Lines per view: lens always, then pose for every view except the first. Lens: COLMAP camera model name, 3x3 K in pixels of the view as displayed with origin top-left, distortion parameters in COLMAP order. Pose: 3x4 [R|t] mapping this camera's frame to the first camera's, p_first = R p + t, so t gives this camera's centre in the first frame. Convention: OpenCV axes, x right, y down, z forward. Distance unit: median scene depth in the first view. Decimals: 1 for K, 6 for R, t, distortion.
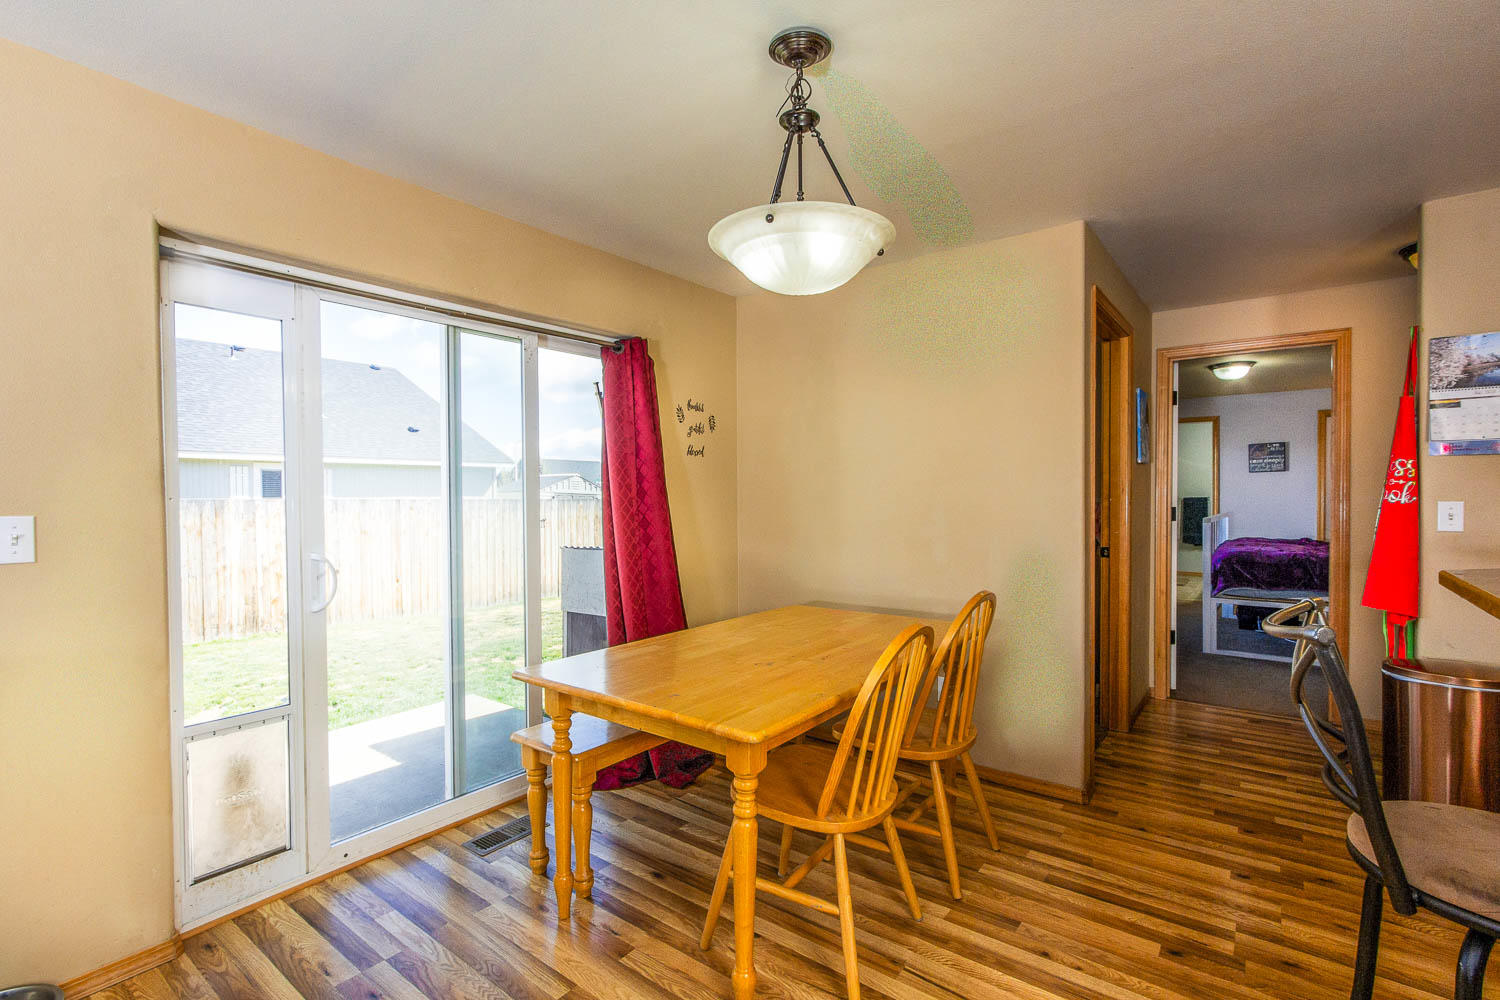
lens RADIAL K [[686.1, 0, 747.4], [0, 686.1, 508.6], [0, 0, 1]] dist [-0.000767, -0.000099]
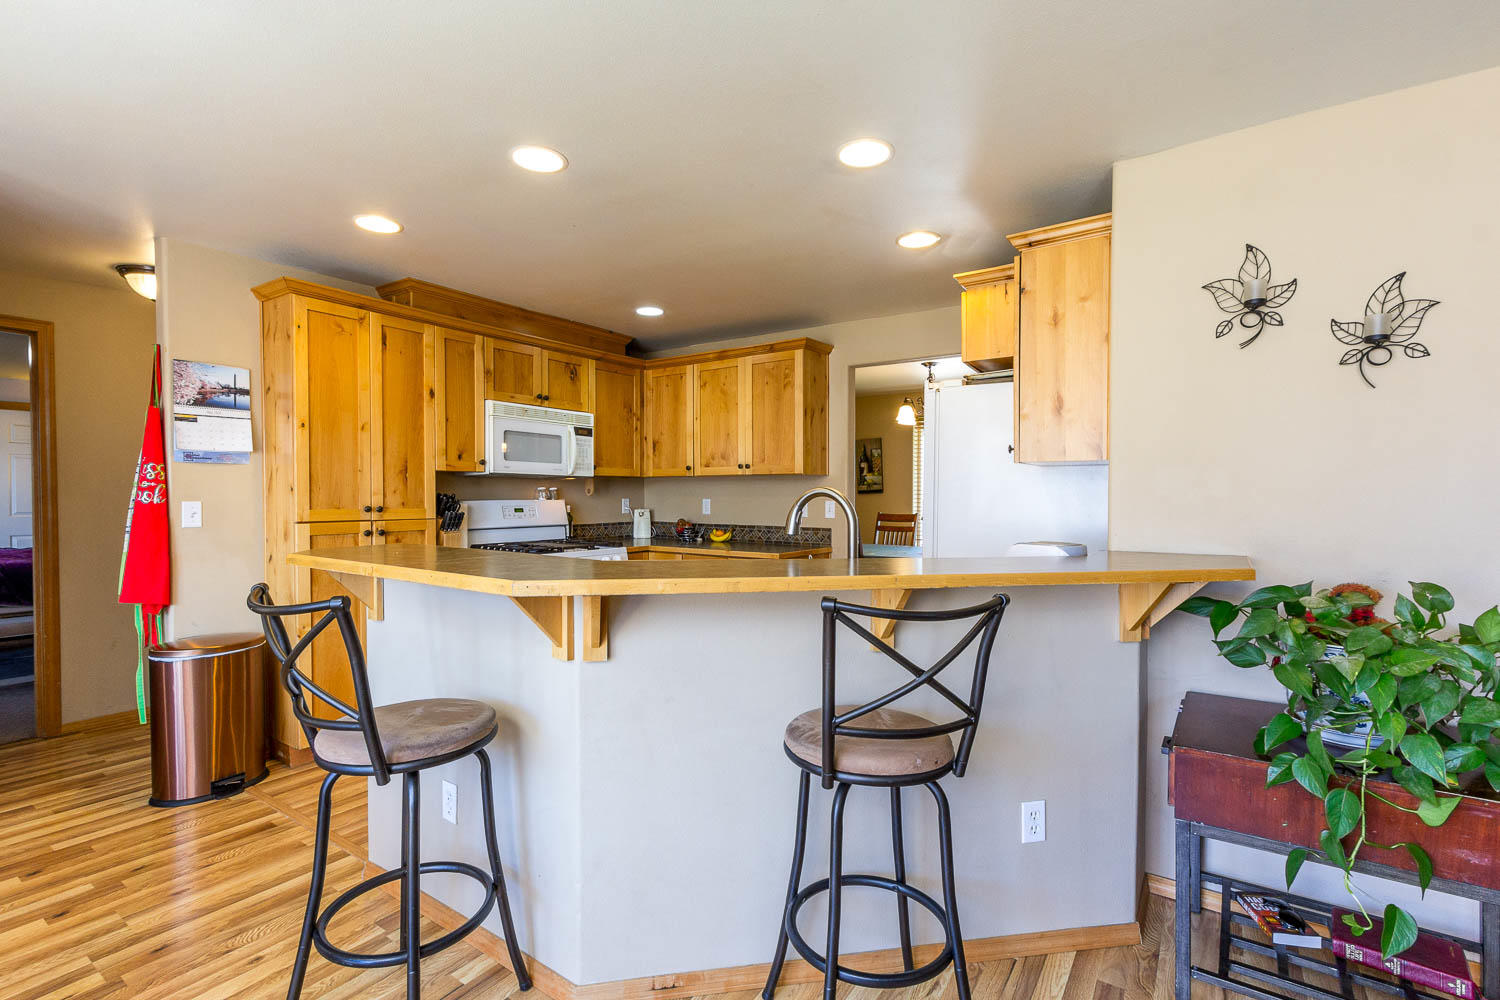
lens RADIAL K [[686.1, 0, 747.4], [0, 686.1, 508.6], [0, 0, 1]] dist [-0.000767, -0.000099]
pose [[-0.048342, -0.015770, 0.998706, -0.193127], [0.016748, 0.999722, 0.016597, -0.002278], [-0.998690, 0.017528, -0.048065, 0.106197]]
